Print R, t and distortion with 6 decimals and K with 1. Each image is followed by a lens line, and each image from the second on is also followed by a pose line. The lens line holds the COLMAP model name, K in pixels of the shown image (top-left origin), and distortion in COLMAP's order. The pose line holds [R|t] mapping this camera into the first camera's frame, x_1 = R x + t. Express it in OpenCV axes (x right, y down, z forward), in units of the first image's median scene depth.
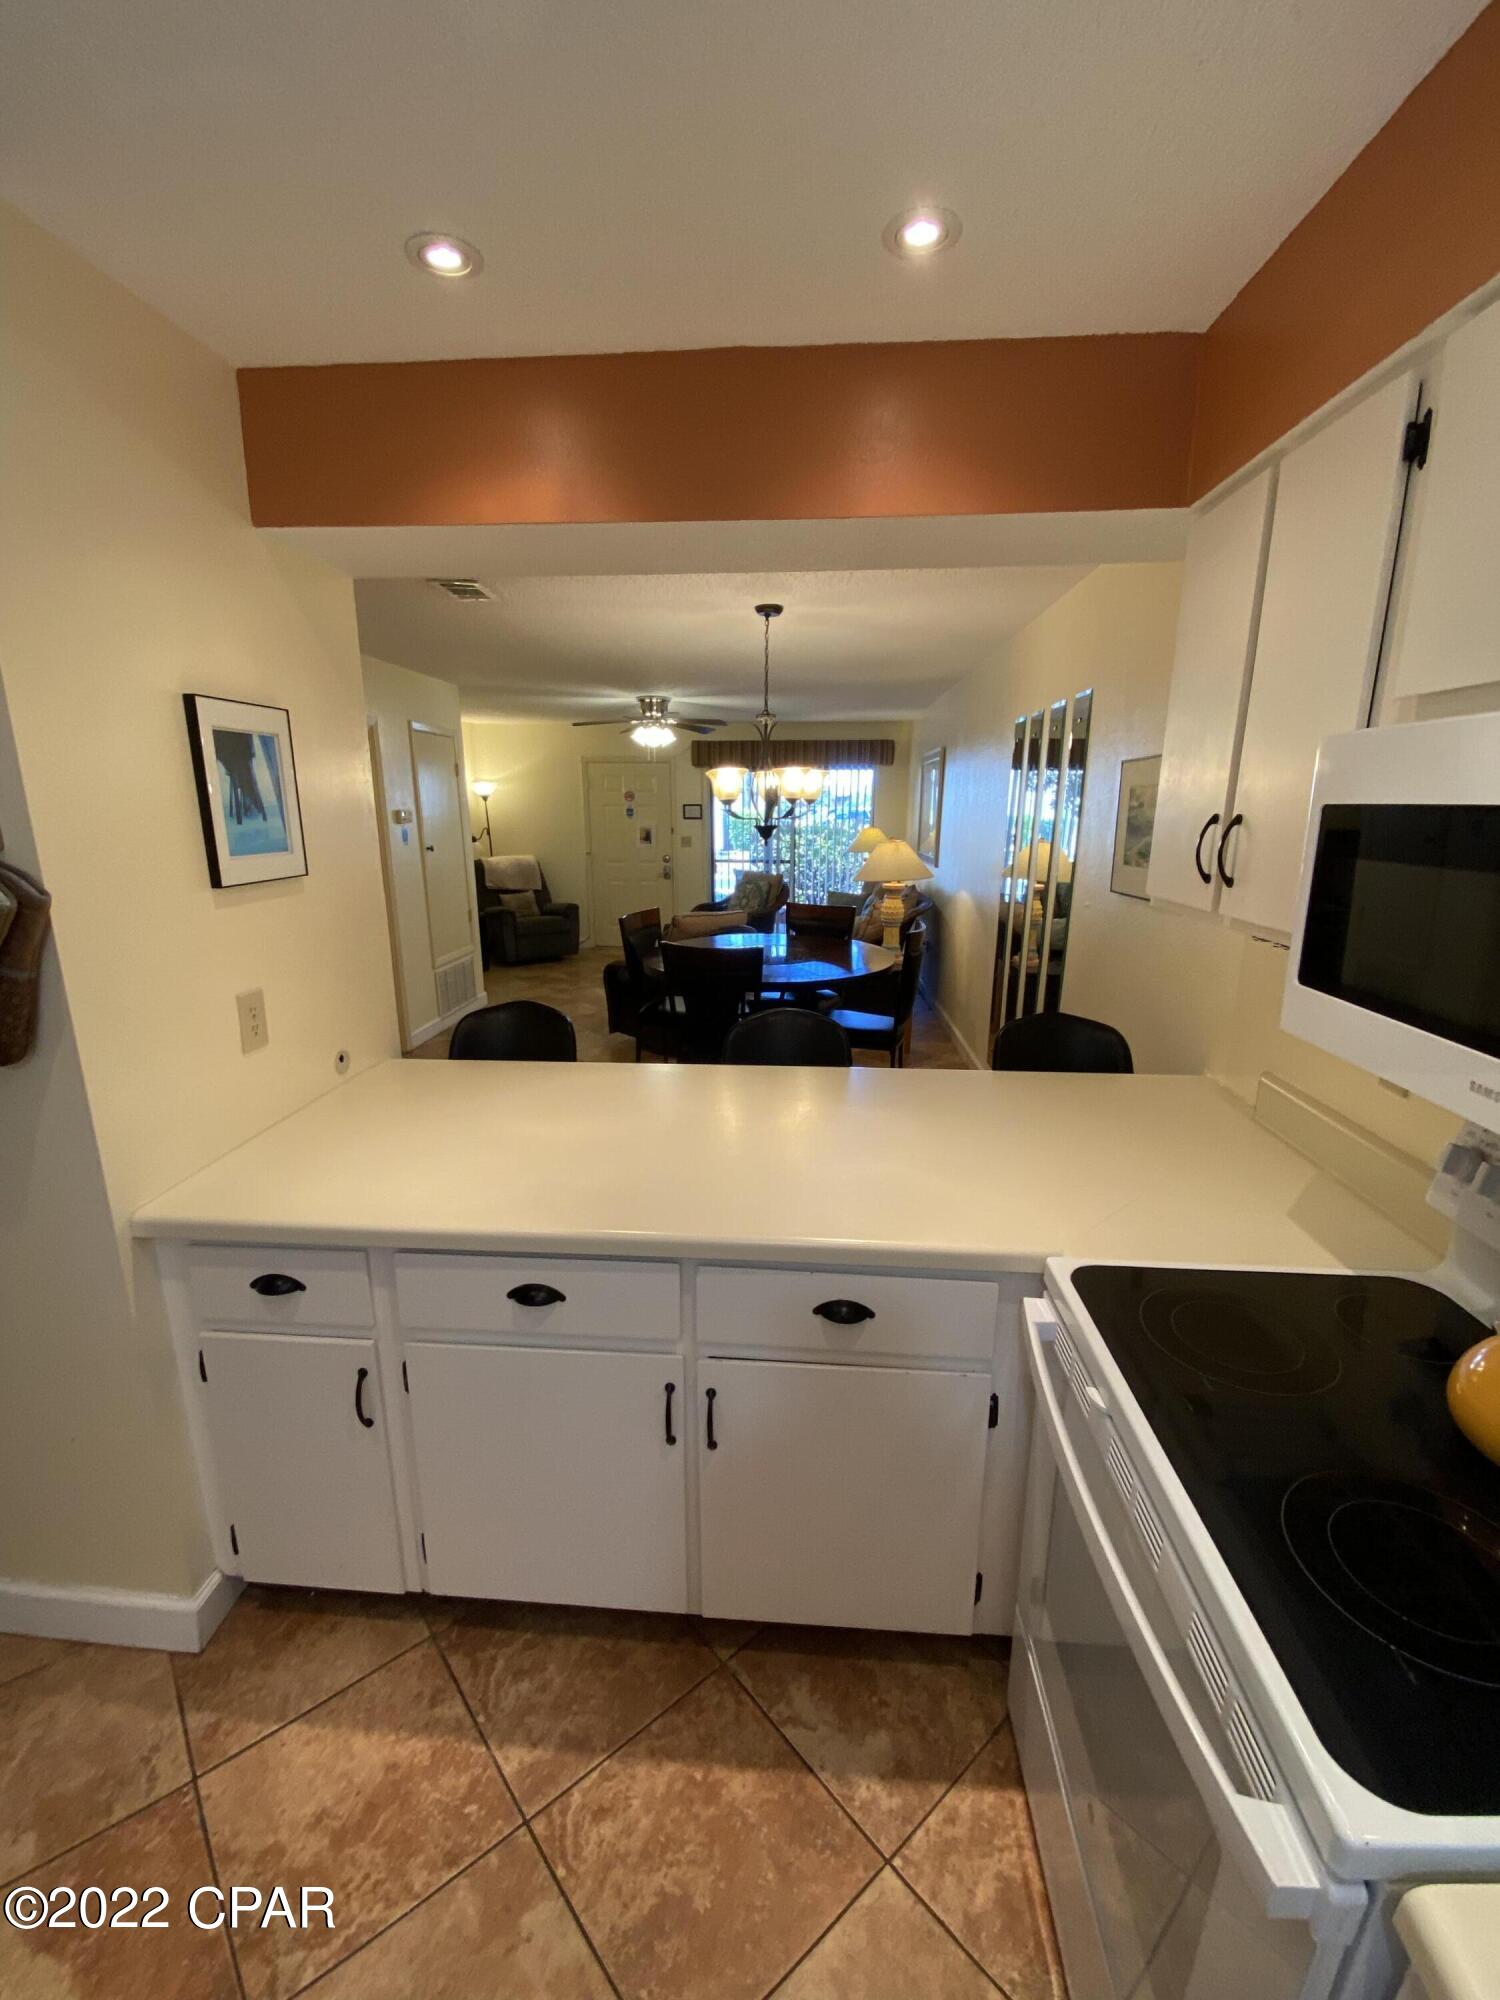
lens RADIAL K [[809.4, 0, 737.1], [0, 809.4, 993.6], [0, 0, 1]] dist [0.024920, -0.019425]
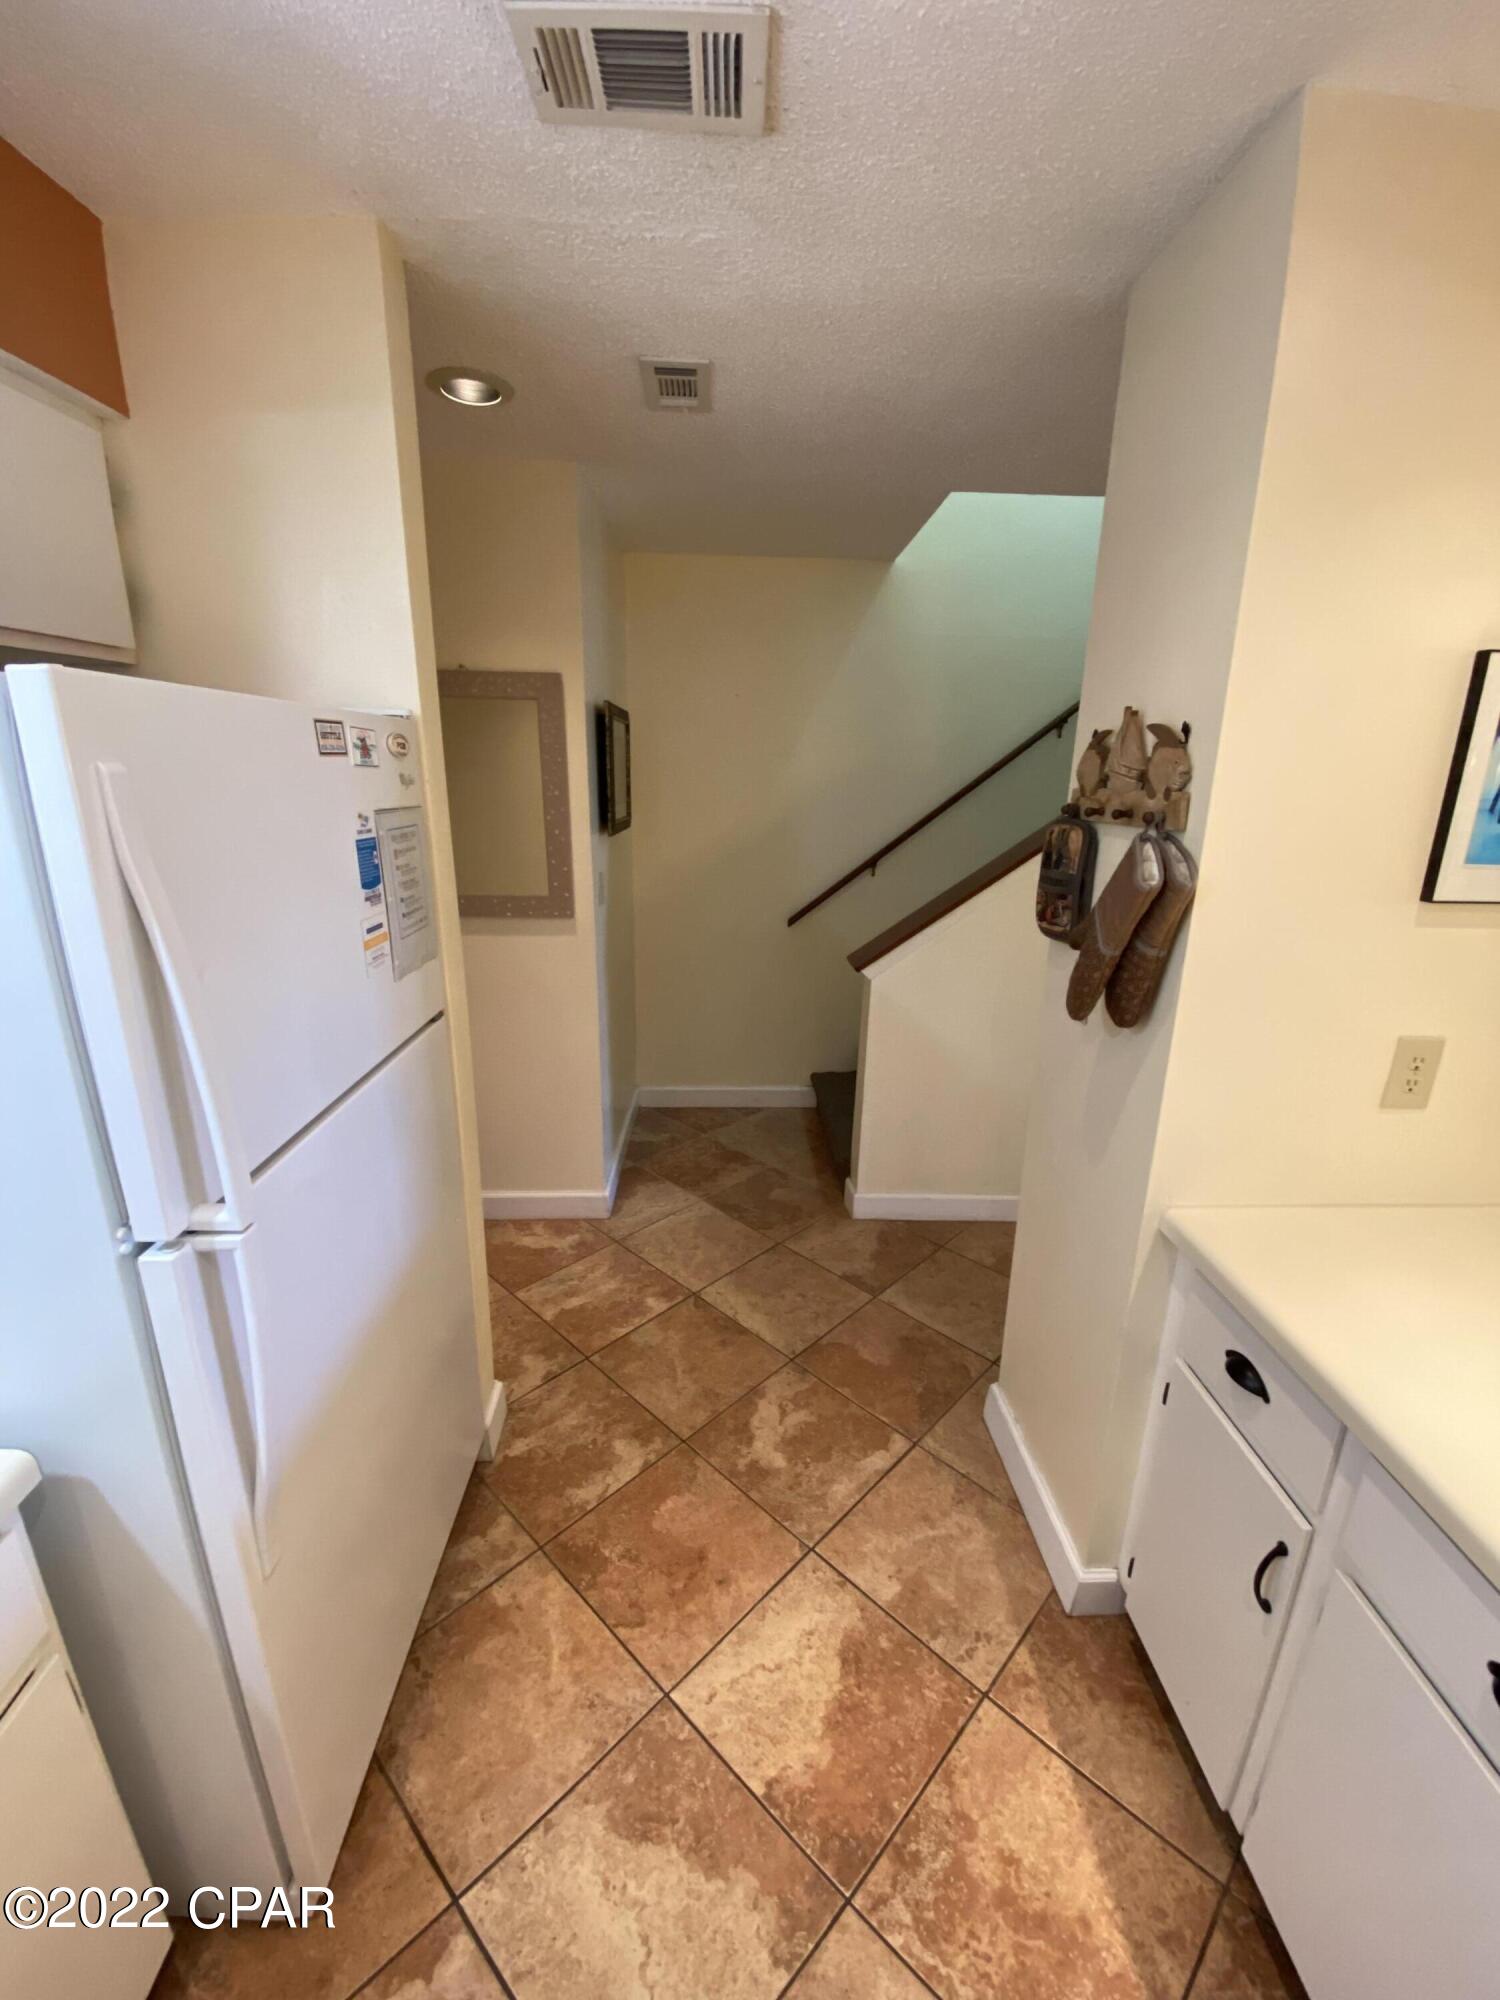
lens RADIAL K [[811.5, 0, 744.7], [0, 811.5, 985.9], [0, 0, 1]] dist [-0.018312, -0.004530]
pose [[0.102380, 0.261752, -0.959690, 0.064446], [-0.242891, 0.942135, 0.231053, -0.082614], [0.964636, 0.209445, 0.160033, 0.304031]]
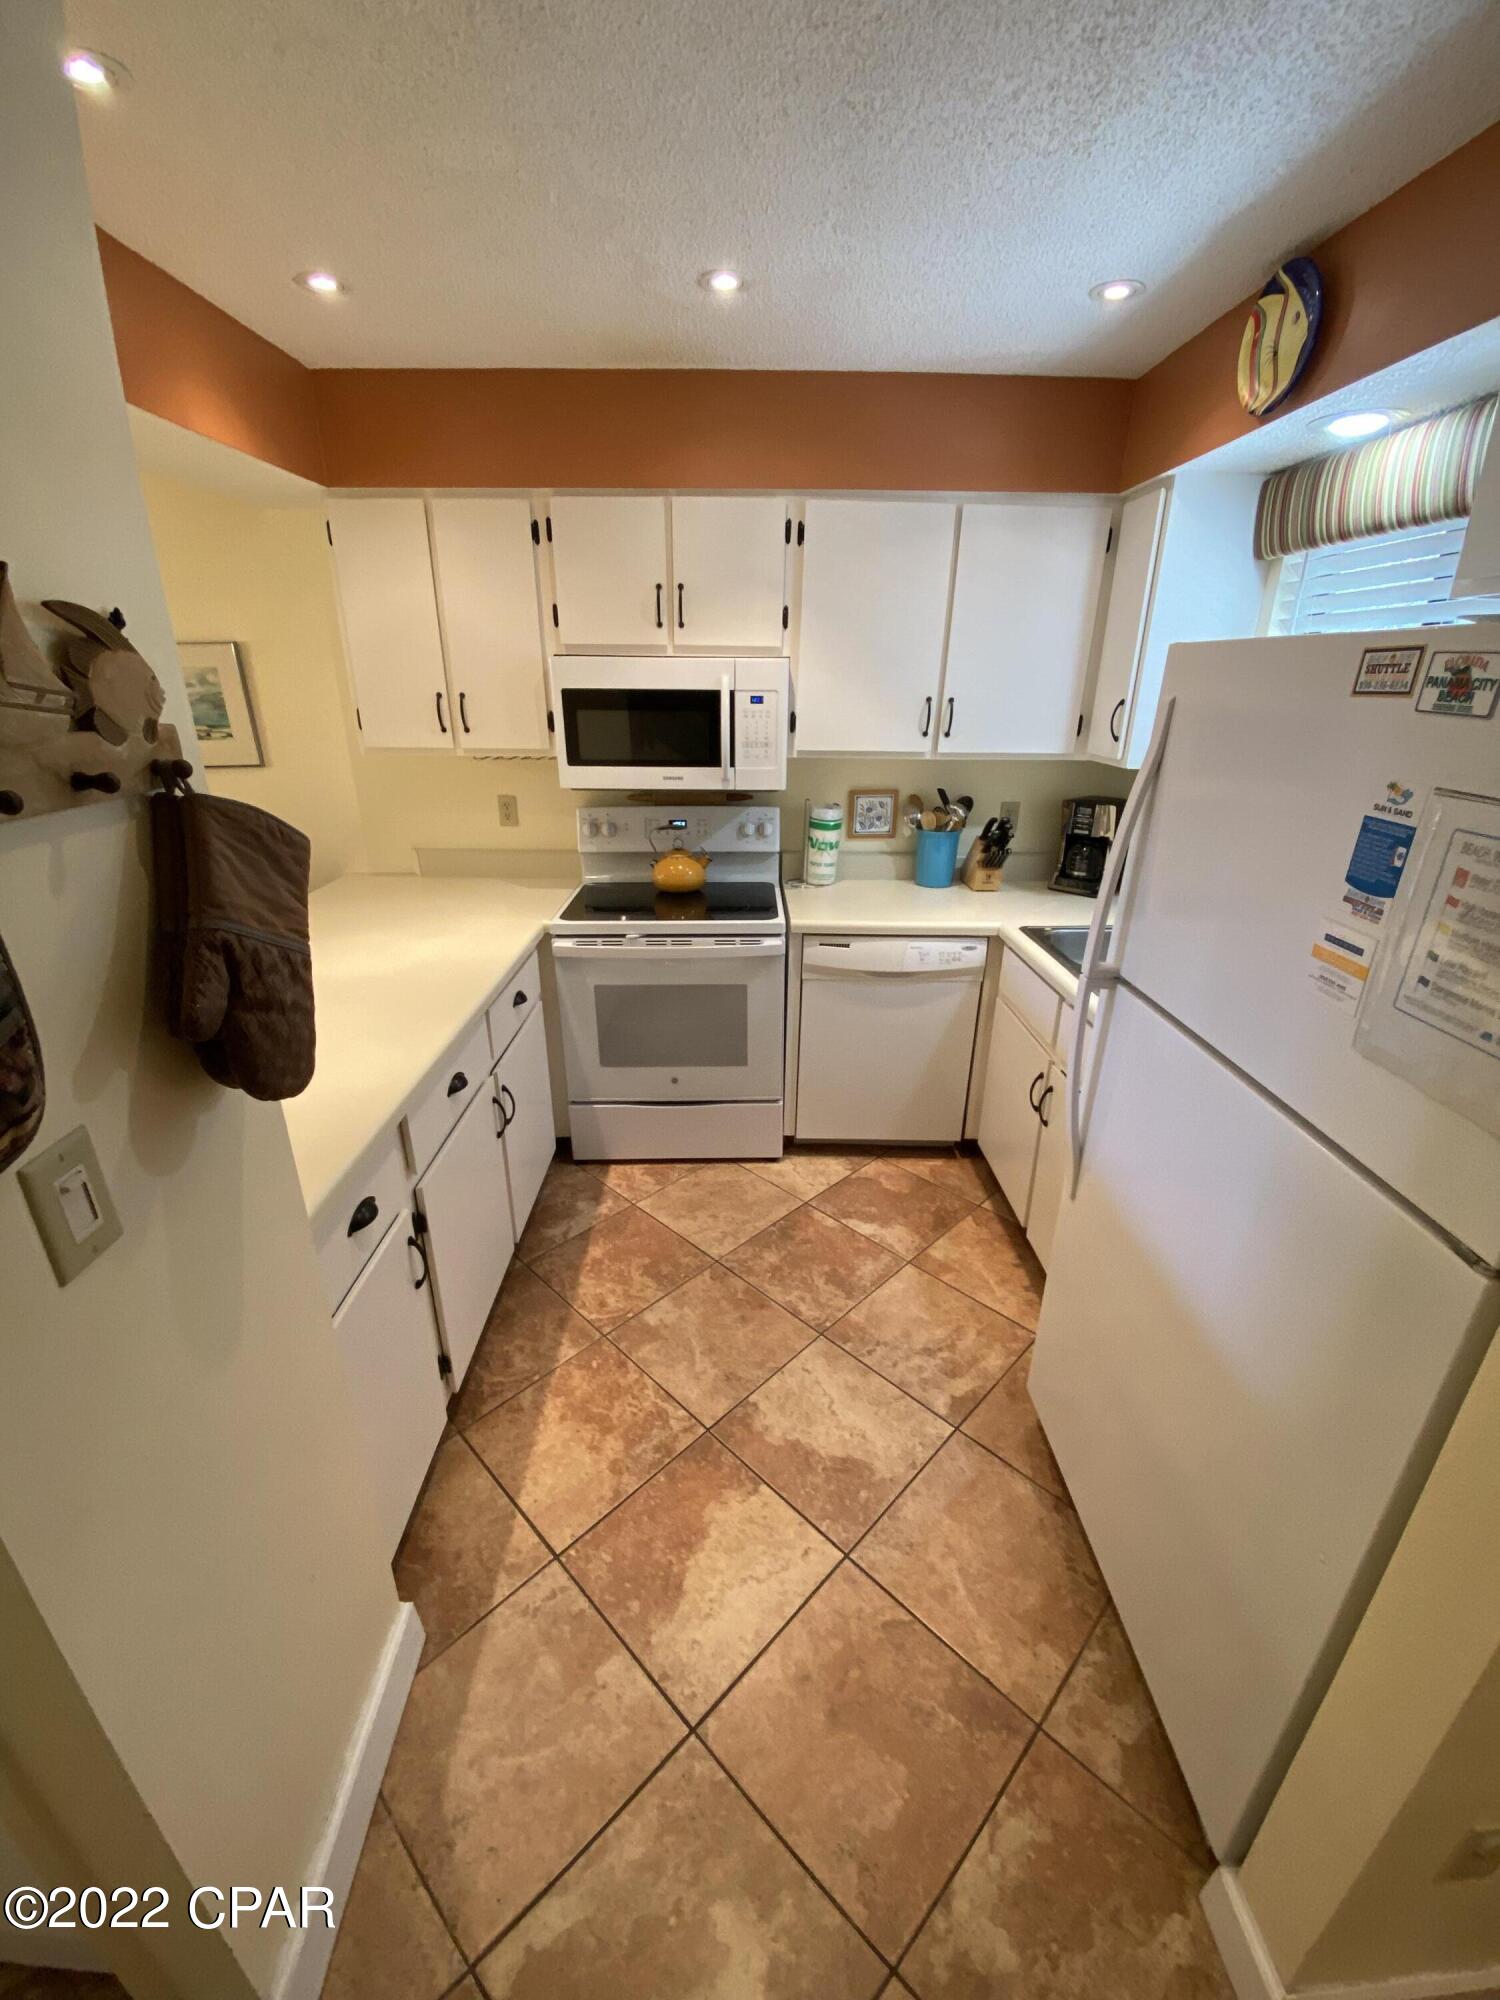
lens RADIAL K [[809.4, 0, 739.9], [0, 809.4, 996.3], [0, 0, 1]] dist [0.024920, -0.019425]
pose [[-0.078478, -0.367431, 0.926734, -1.426712], [0.222245, 0.899758, 0.375555, -0.147611], [-0.971827, 0.235435, 0.011048, 0.504421]]
